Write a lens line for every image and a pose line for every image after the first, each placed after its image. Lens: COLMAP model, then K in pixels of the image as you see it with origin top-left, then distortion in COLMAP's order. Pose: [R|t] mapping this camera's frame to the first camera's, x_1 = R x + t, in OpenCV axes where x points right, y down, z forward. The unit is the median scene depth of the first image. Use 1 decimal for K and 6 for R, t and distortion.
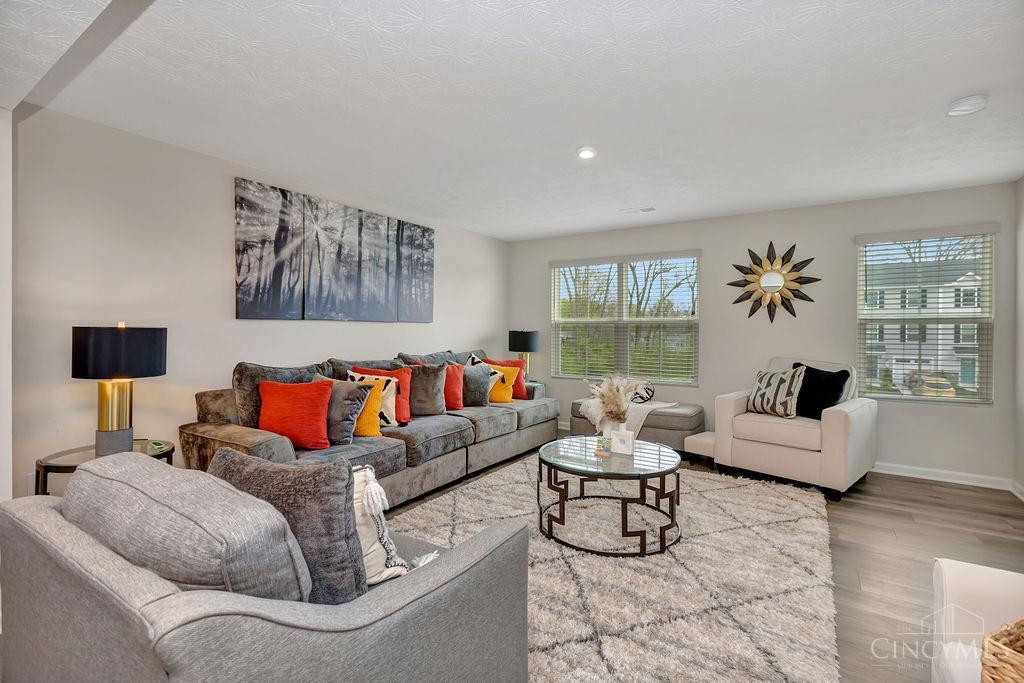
lens RADIAL K [[460.8, 0, 512.5], [0, 460.8, 335.0], [0, 0, 1]] dist [-0.023296, -0.001414]
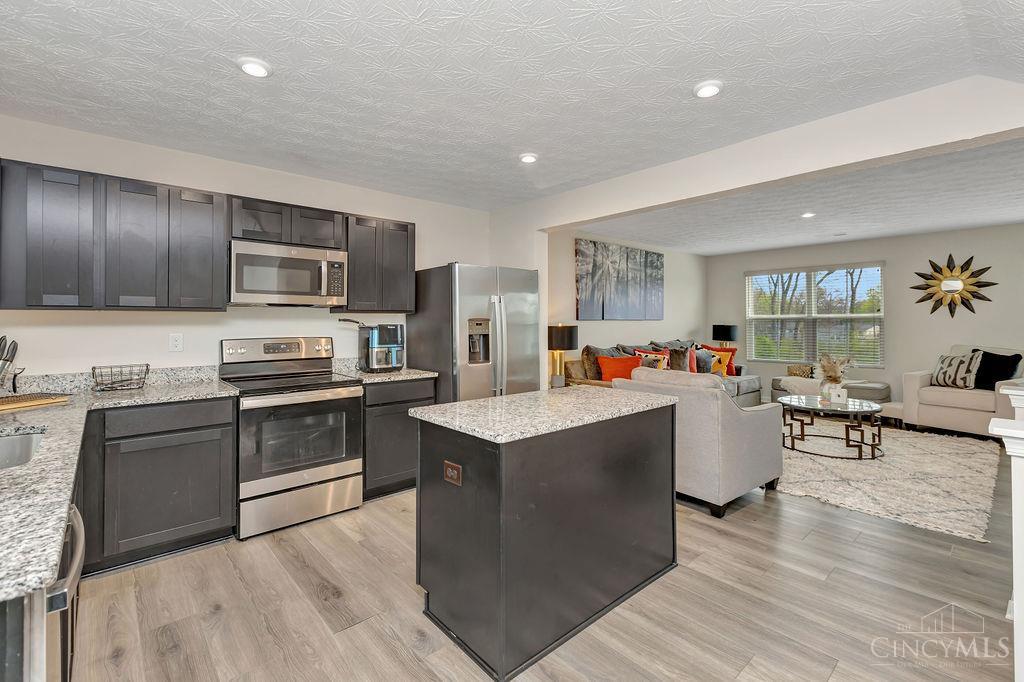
lens RADIAL K [[460.8, 0, 496.9], [0, 460.8, 319.5], [0, 0, 1]] dist [-0.023296, -0.001414]
pose [[0.959045, -0.009218, -0.283102, -0.315265], [0.003934, 0.999807, -0.019227, -0.003562], [0.283225, 0.017326, 0.958897, -0.595000]]
